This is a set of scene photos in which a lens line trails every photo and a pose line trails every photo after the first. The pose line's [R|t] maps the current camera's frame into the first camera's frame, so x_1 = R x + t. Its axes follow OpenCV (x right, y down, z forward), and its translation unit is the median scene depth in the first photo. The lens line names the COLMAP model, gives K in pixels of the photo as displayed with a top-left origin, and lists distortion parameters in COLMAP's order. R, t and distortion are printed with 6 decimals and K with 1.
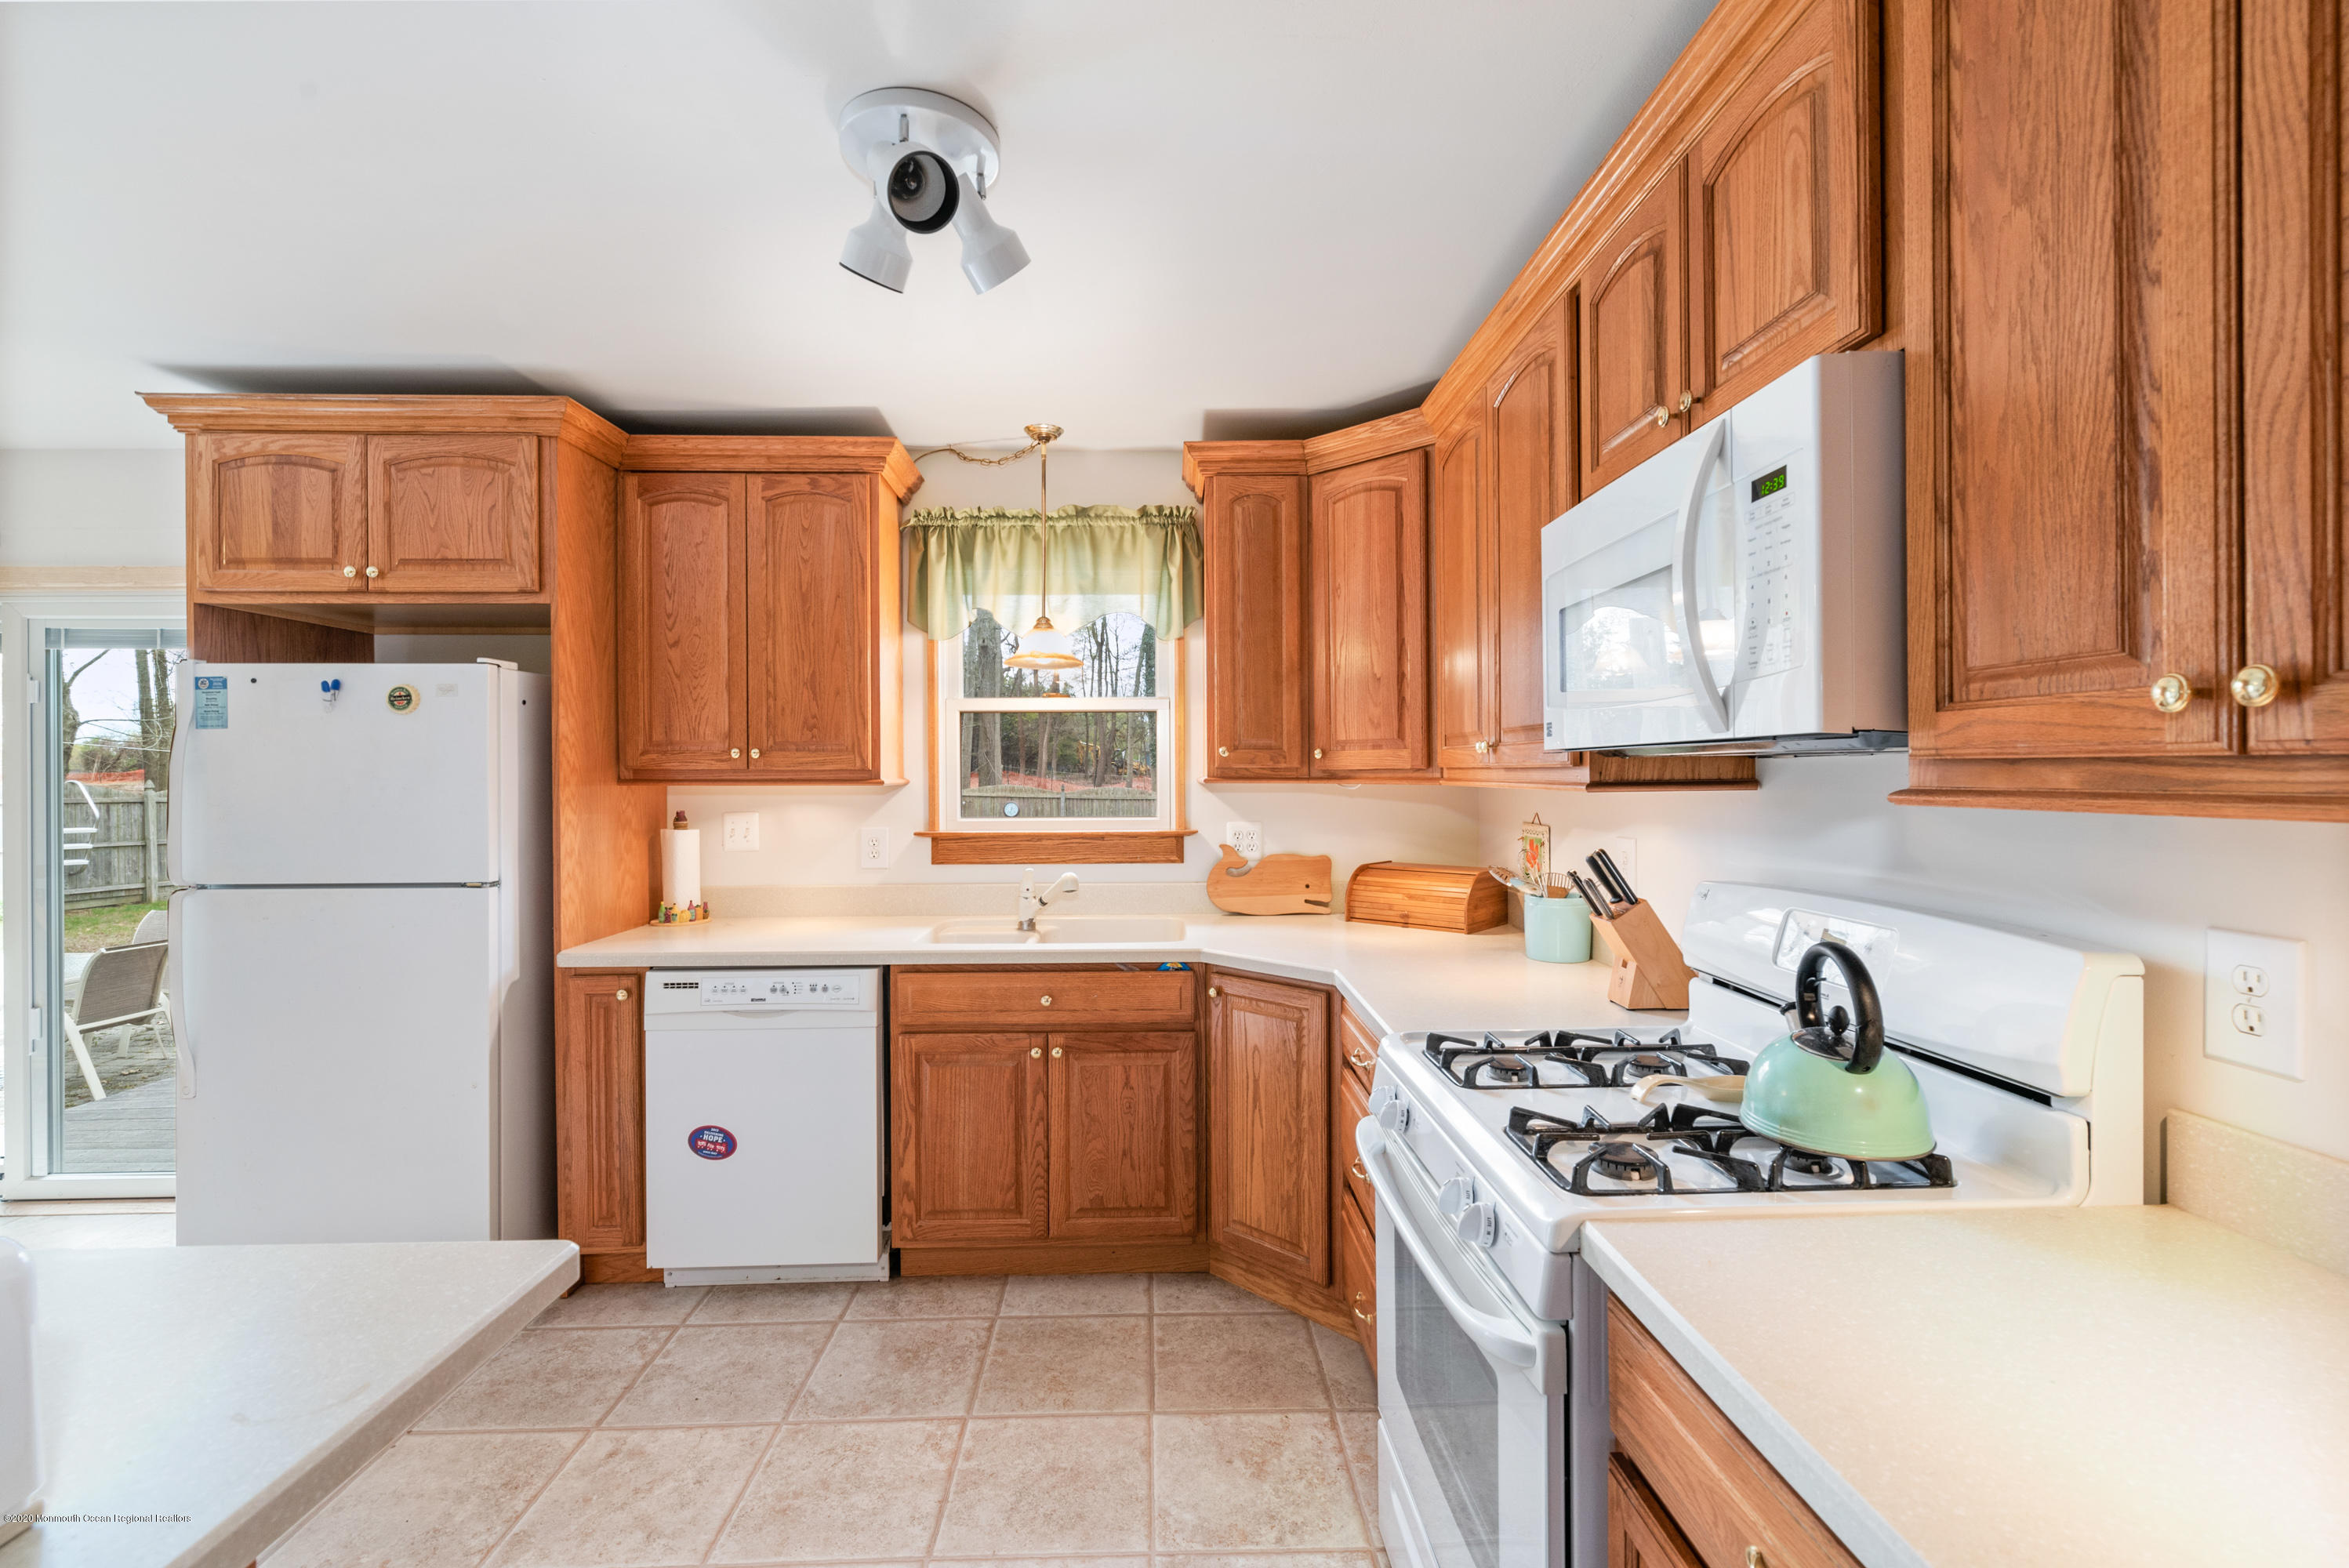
lens RADIAL K [[1016.3, 0, 1152.9], [0, 1016.3, 779.9], [0, 0, 1]] dist [0.000554, 0.000001]
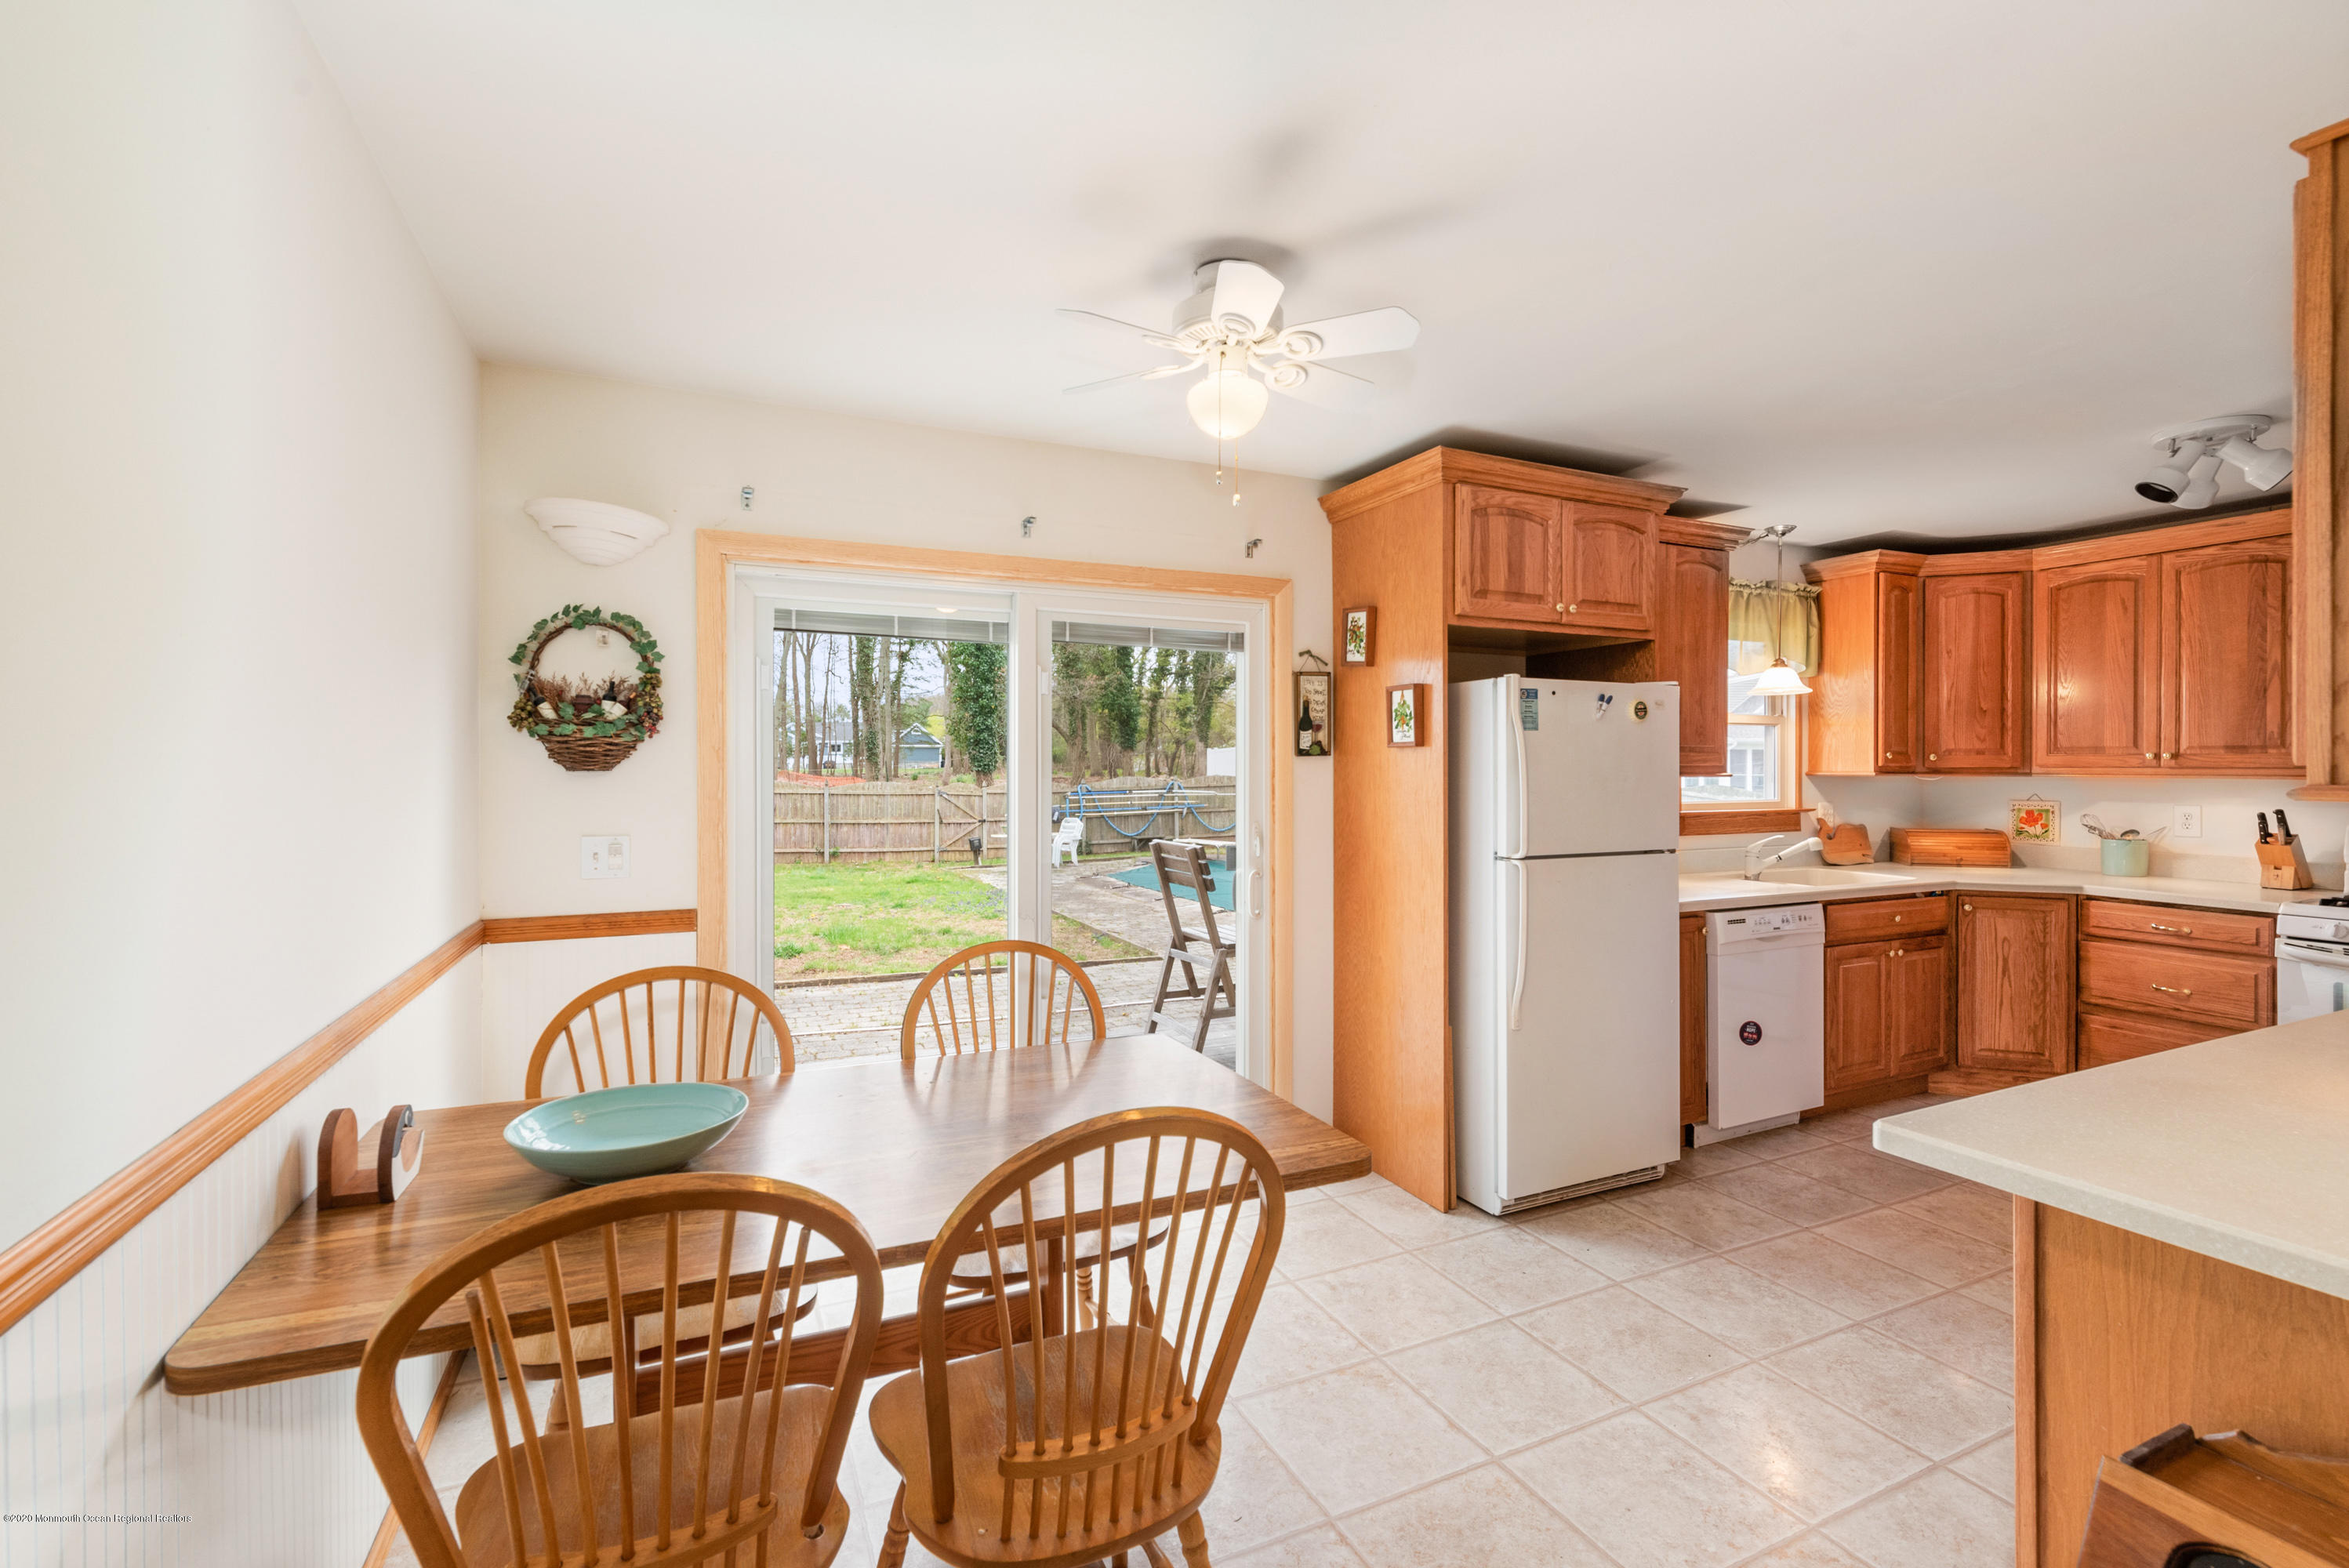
lens RADIAL K [[1016.3, 0, 1172.4], [0, 1016.3, 770.3], [0, 0, 1]] dist [0.000554, 0.000001]
pose [[0.919522, 0.003880, 0.393020, -1.715360], [-0.002293, 0.999987, -0.004506, 0.004790], [-0.393032, 0.003242, 0.919519, 0.028202]]
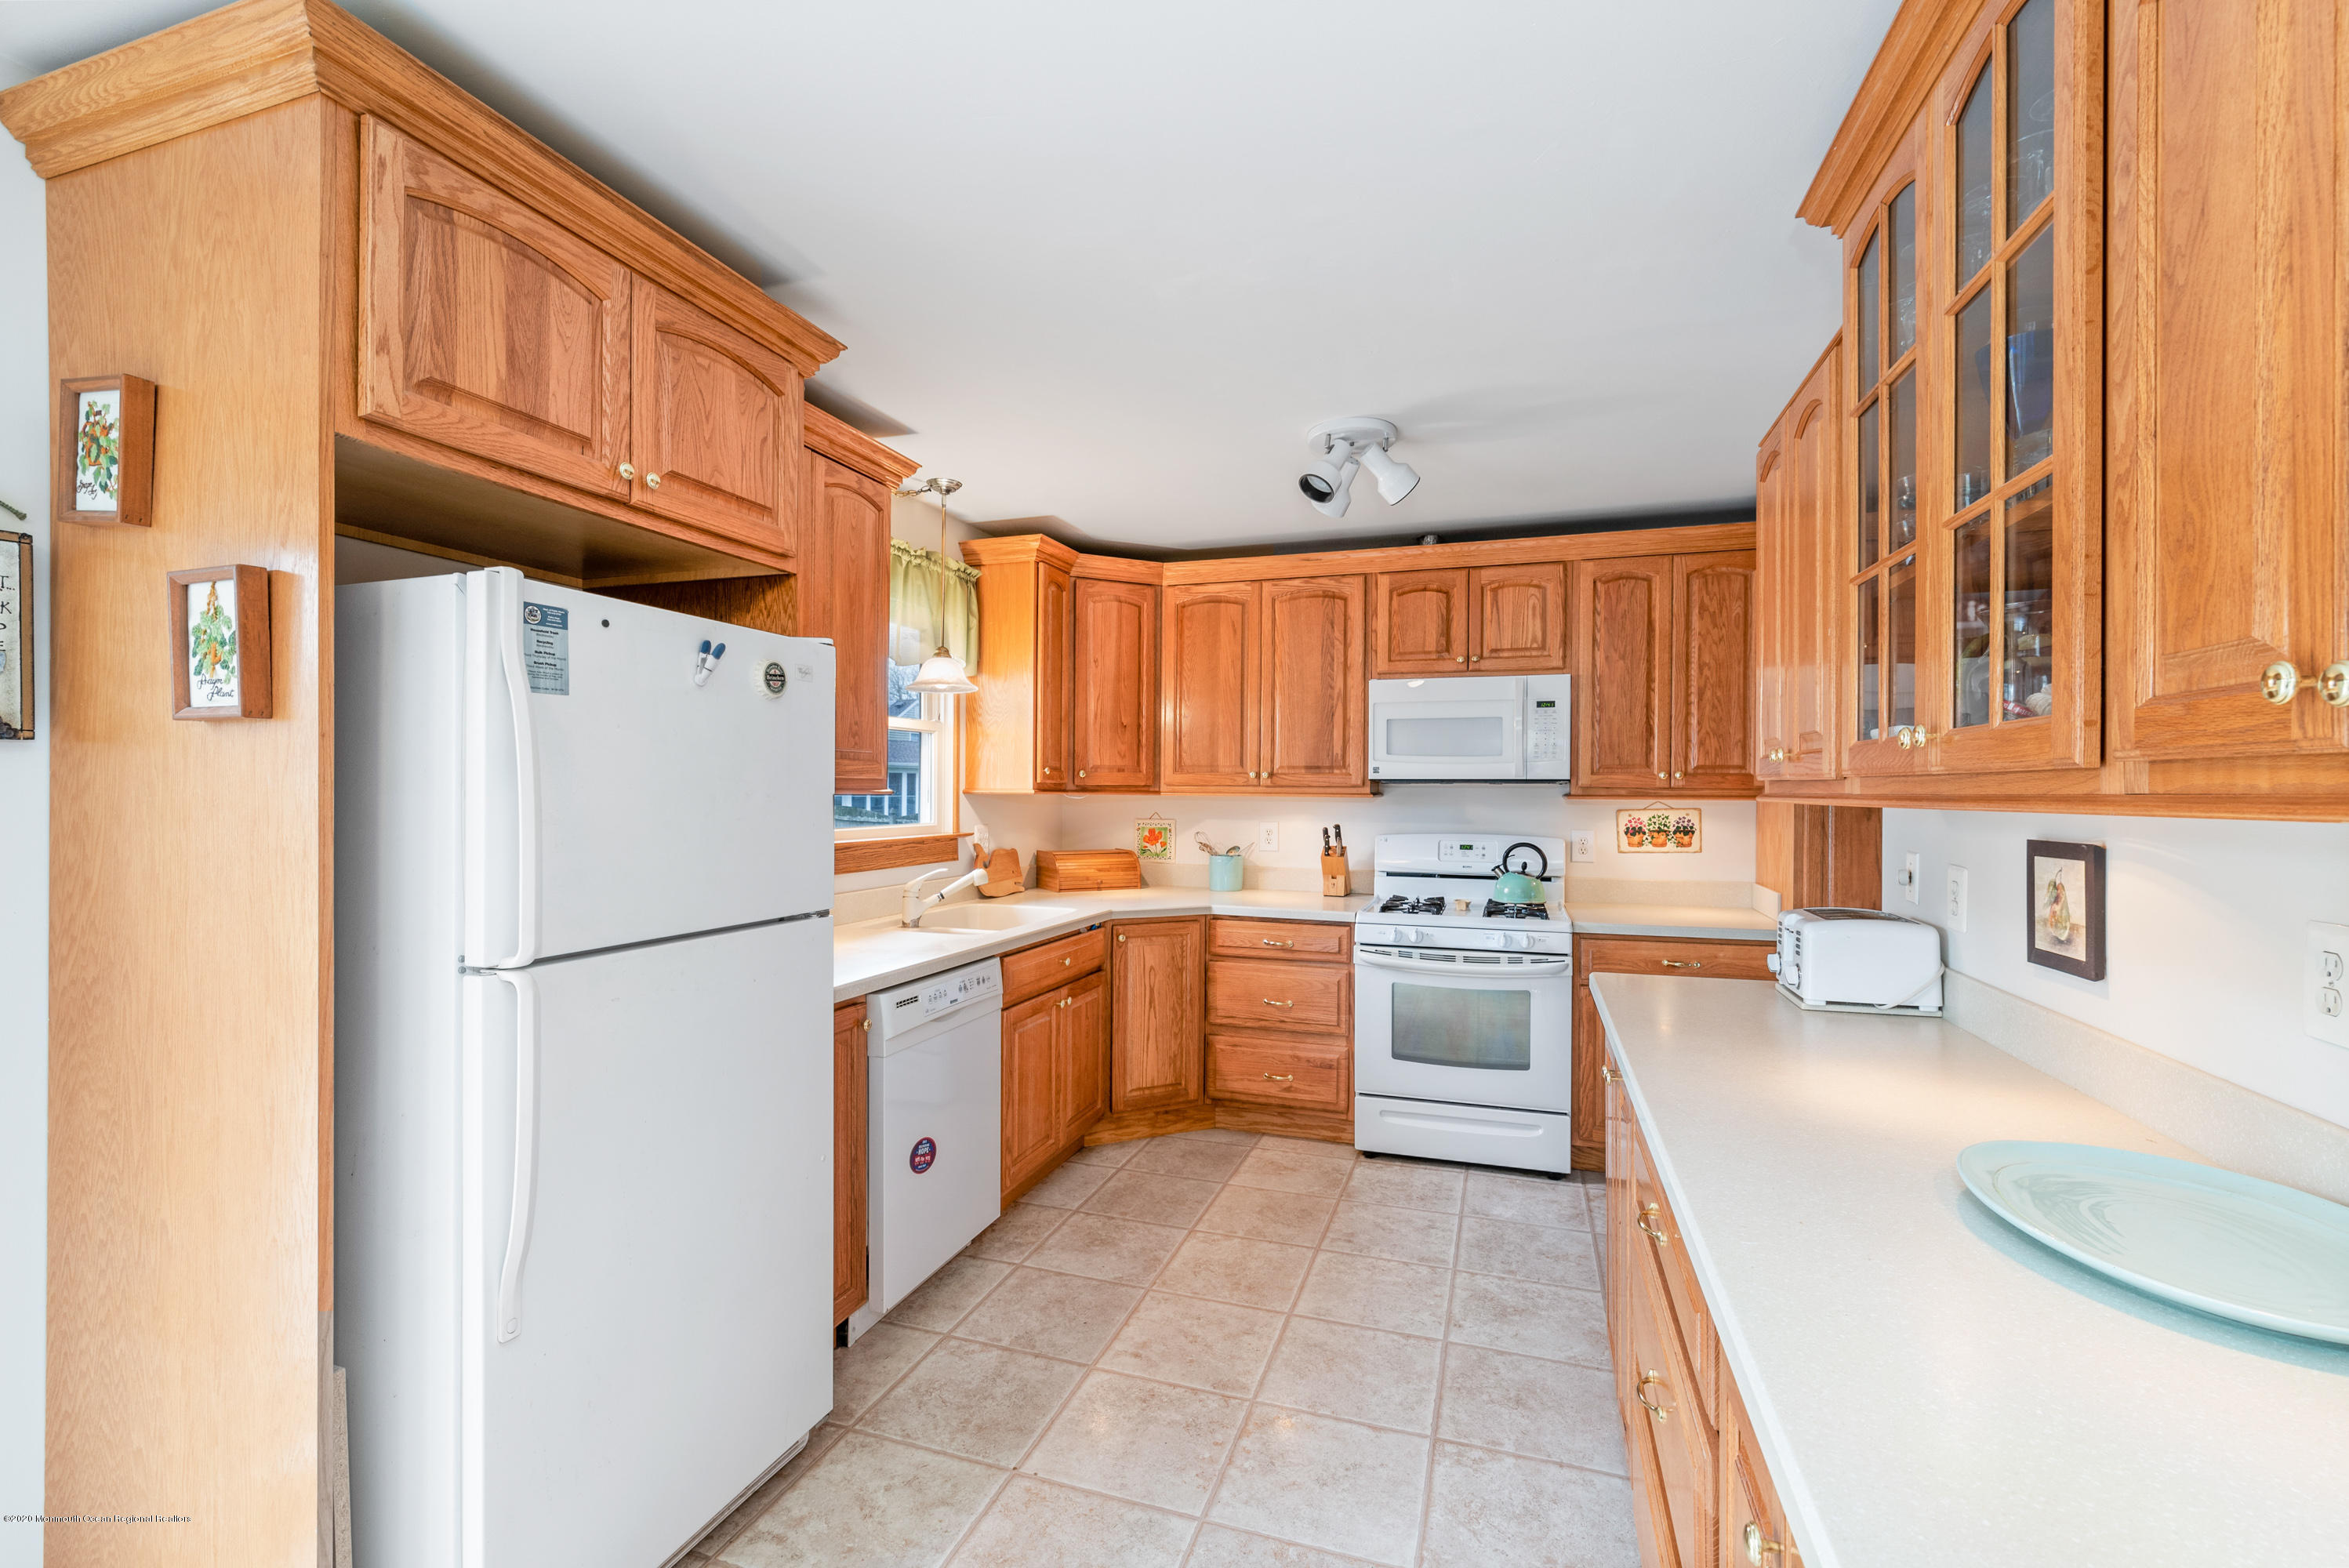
lens RADIAL K [[1016.3, 0, 1182.6], [0, 1016.3, 791.7], [0, 0, 1]] dist [0.000554, 0.000001]
pose [[0.340415, 0.006241, 0.940255, -1.280893], [-0.002073, 0.999981, -0.005886, 0.008816], [-0.940273, 0.000055, 0.340421, 0.427204]]
